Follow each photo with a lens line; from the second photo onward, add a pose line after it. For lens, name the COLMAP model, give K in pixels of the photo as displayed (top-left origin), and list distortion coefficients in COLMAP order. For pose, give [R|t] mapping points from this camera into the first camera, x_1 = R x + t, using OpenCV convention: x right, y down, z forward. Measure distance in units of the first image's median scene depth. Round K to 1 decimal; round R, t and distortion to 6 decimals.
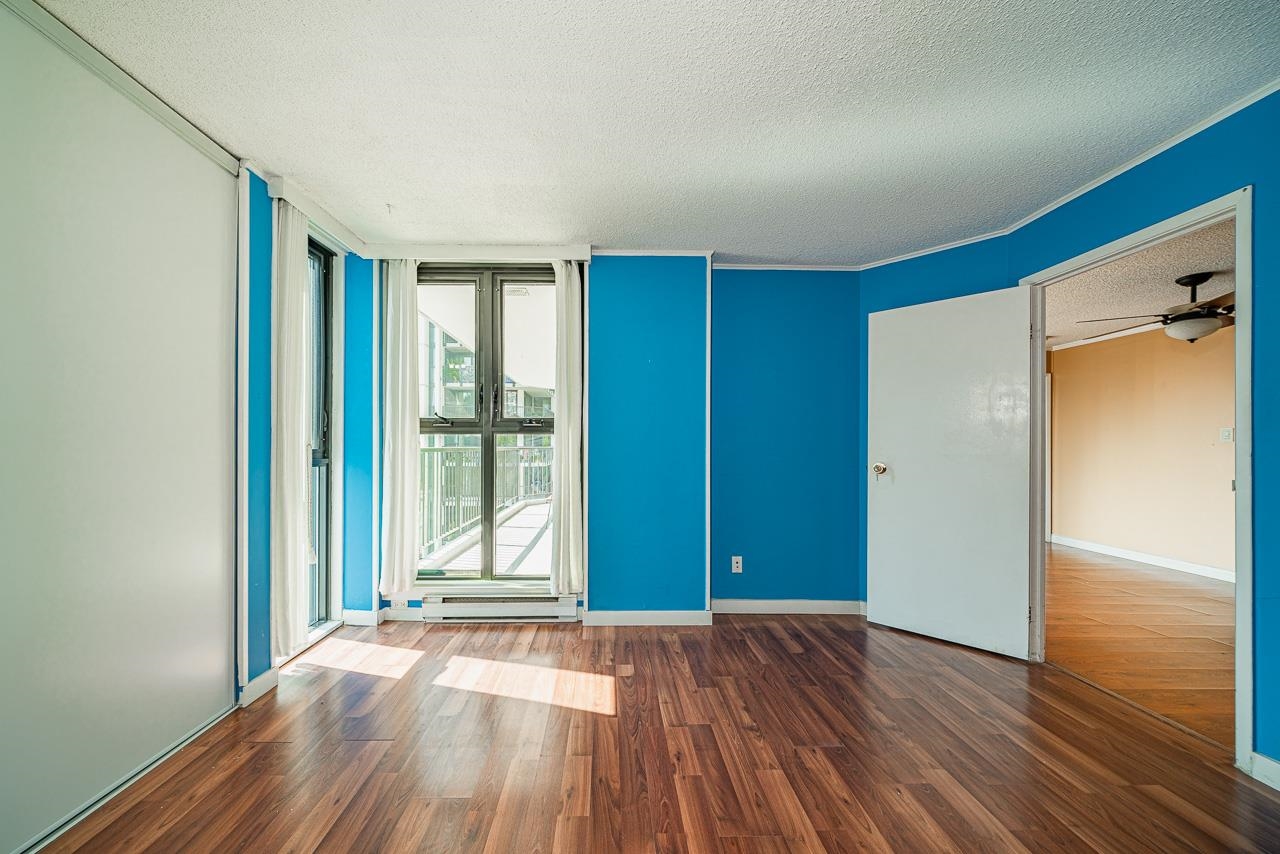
lens RADIAL K [[443.5, 0, 636.1], [0, 443.5, 447.9], [0, 0, 1]] dist [-0.002417, -0.000091]
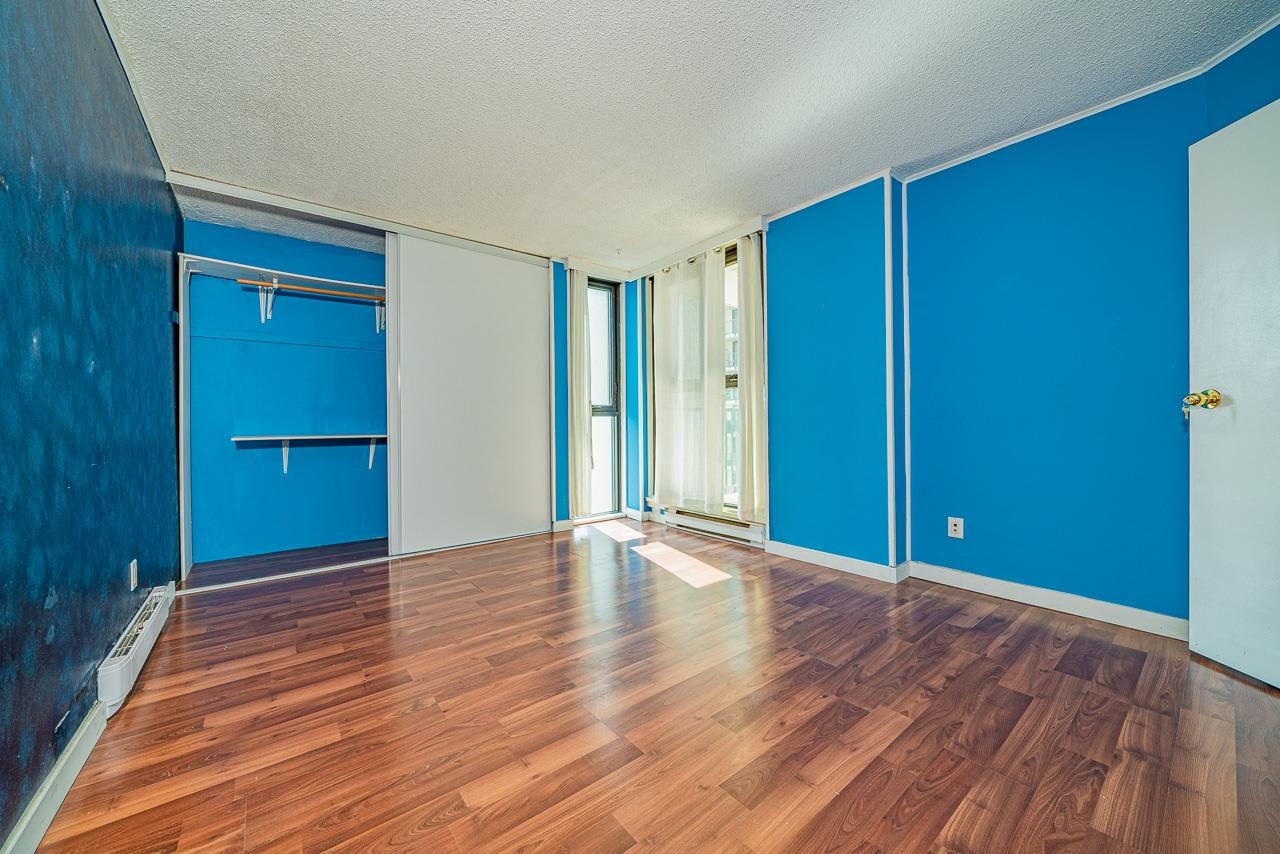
lens RADIAL K [[451.3, 0, 607.2], [0, 451.3, 422.8], [0, 0, 1]] dist [-0.001381, -0.000110]
pose [[0.599729, -0.013080, -0.800097, 0.570529], [0.019108, 0.999815, -0.002022, 0.065209], [0.799975, -0.014075, 0.599868, -0.013910]]
